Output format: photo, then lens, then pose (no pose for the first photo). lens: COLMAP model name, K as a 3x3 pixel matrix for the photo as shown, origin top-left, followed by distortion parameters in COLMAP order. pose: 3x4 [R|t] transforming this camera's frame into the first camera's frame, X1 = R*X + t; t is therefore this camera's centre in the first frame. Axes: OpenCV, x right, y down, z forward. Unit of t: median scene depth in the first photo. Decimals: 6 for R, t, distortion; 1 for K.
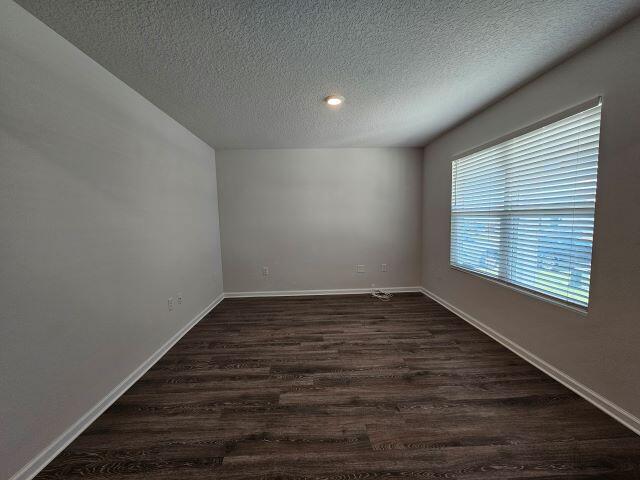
lens RADIAL K [[262.3, 0, 318.5], [0, 262.3, 241.0], [0, 0, 1]] dist [-0.002094, -0.000282]
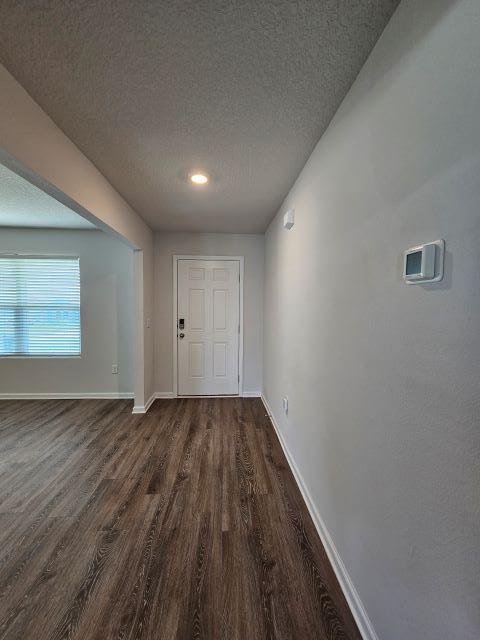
lens RADIAL K [[262.3, 0, 240.0], [0, 262.3, 320.0], [0, 0, 1]] dist [-0.002094, -0.000282]
pose [[-0.042940, -0.025854, 0.998743, -1.082203], [0.084838, 0.995960, 0.029429, 0.030210], [-0.995469, 0.085995, -0.040574, -0.193114]]
